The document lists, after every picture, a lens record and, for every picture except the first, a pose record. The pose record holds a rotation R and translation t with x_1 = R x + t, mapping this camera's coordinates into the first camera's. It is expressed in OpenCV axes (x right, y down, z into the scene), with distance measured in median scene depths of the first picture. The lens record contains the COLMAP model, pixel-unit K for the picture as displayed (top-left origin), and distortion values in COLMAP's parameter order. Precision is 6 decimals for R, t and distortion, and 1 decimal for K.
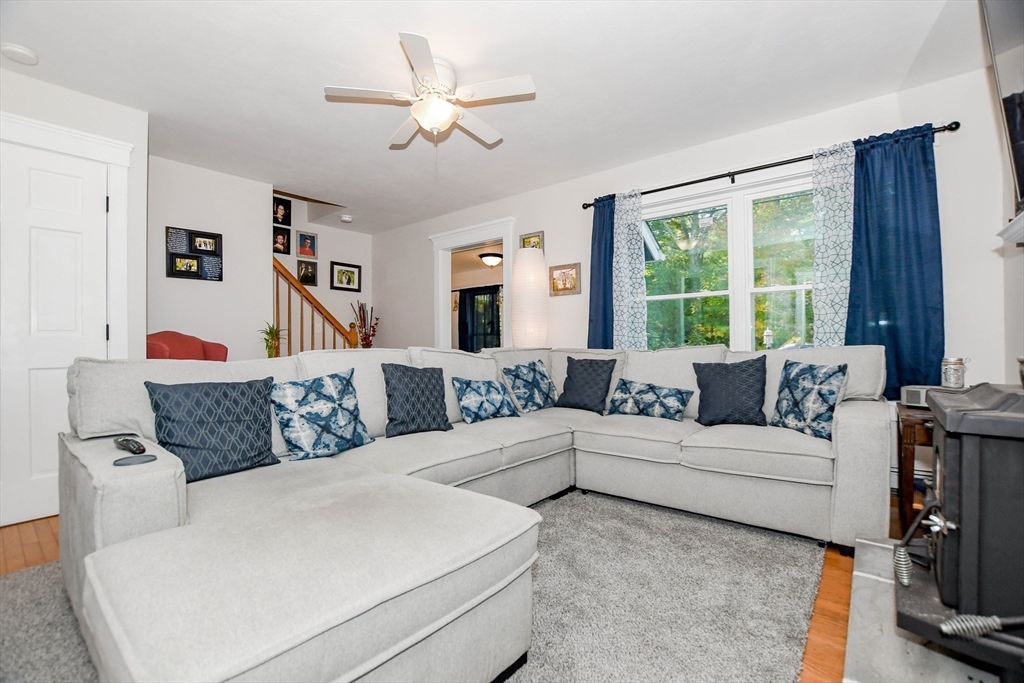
lens RADIAL K [[457.7, 0, 509.0], [0, 457.7, 353.2], [0, 0, 1]] dist [-0.036035, 0.006143]
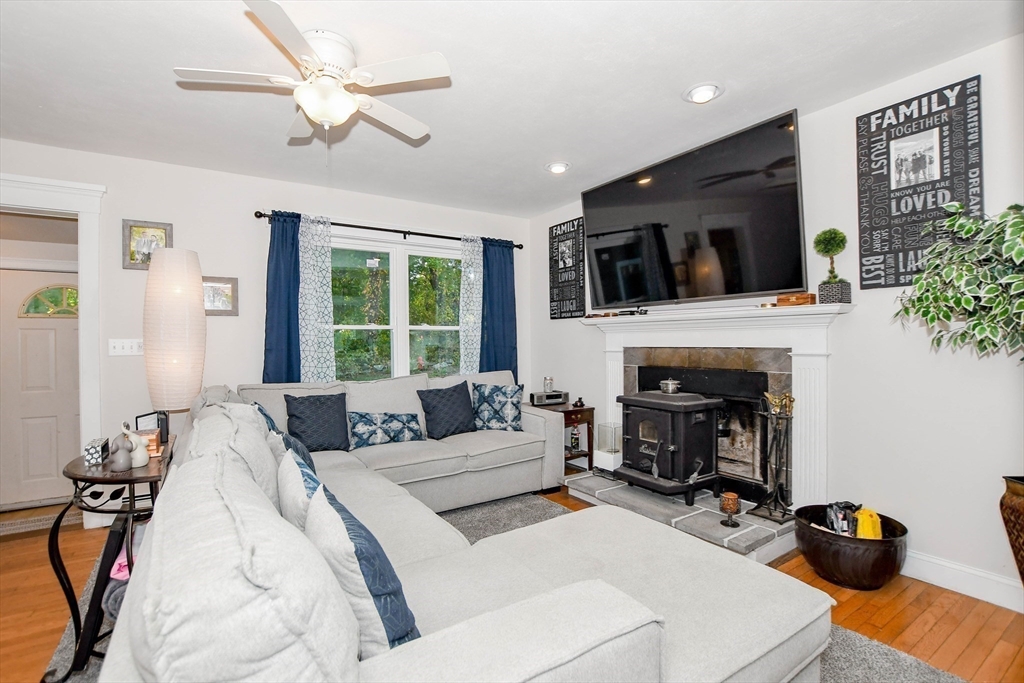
lens RADIAL K [[457.7, 0, 536.6], [0, 457.7, 357.6], [0, 0, 1]] dist [-0.036035, 0.006143]
pose [[0.273581, -0.025587, 0.961508, -0.727671], [0.023867, 0.999519, 0.019808, -0.089505], [-0.961553, 0.017529, 0.274060, 0.404882]]
